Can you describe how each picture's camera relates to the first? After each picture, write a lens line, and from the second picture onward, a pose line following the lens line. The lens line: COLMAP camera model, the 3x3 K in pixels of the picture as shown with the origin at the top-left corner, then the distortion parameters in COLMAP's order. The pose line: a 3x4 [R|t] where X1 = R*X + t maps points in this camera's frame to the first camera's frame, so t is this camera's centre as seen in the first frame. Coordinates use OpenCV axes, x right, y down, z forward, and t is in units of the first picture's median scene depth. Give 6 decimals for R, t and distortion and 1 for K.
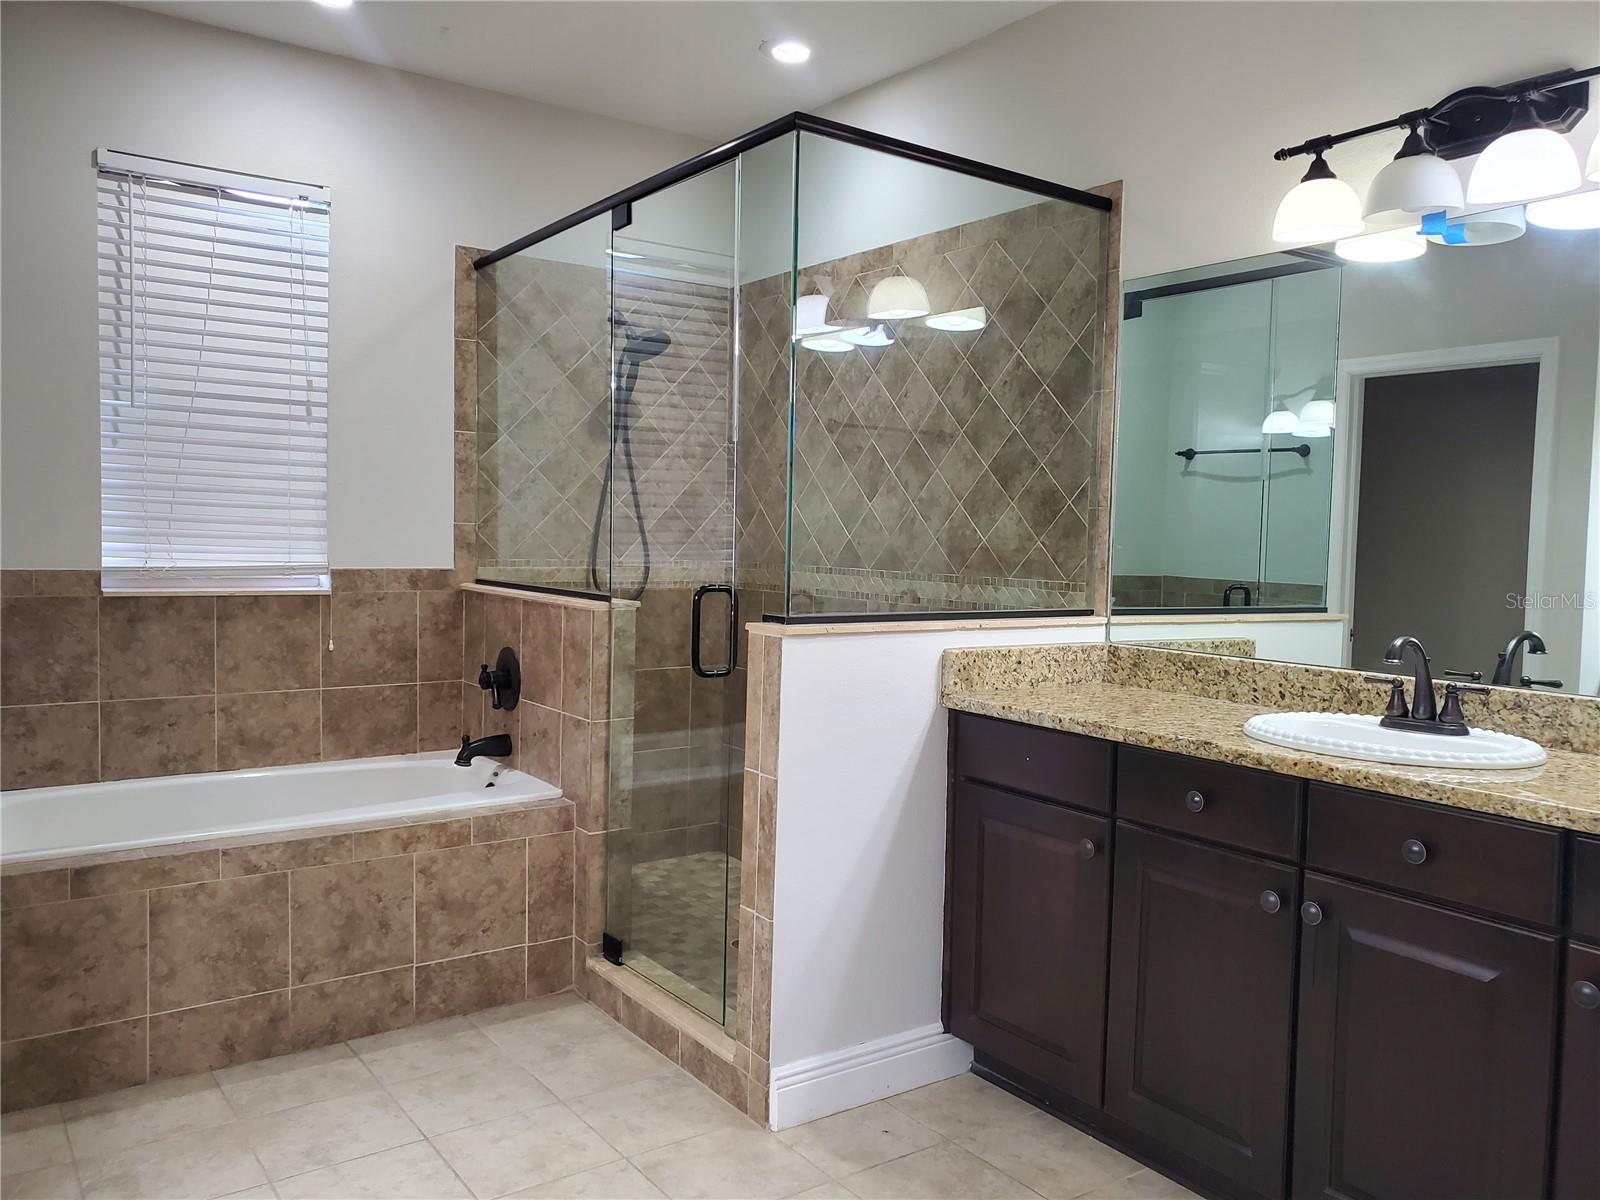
lens RADIAL K [[1249.9, 0, 829.2], [0, 1249.9, 608.6], [0, 0, 1]] dist [0.015606, 0.006514]
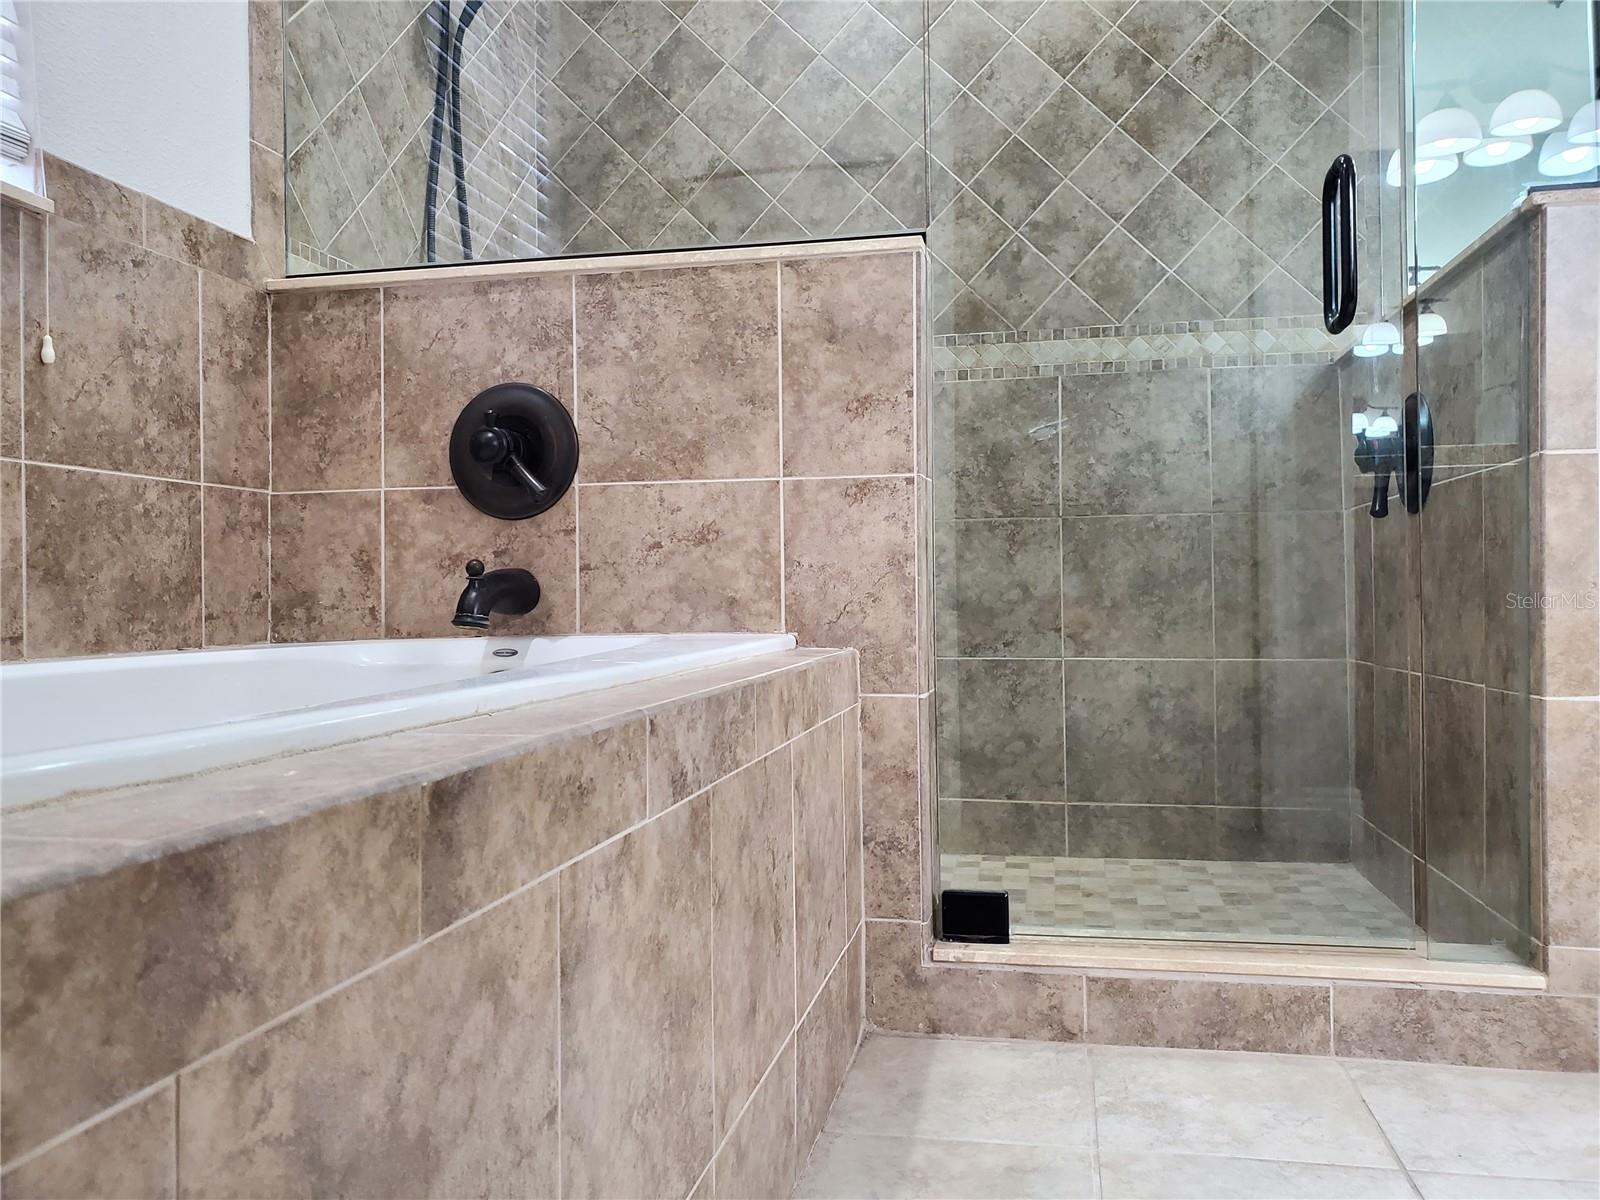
lens RADIAL K [[1249.9, 0, 801.8], [0, 1249.9, 596.2], [0, 0, 1]] dist [0.015606, 0.006514]
pose [[0.734283, -0.026757, 0.678316, -0.515839], [0.068976, 0.996992, -0.035339, 0.139803], [-0.675330, 0.072736, 0.733920, 0.600308]]
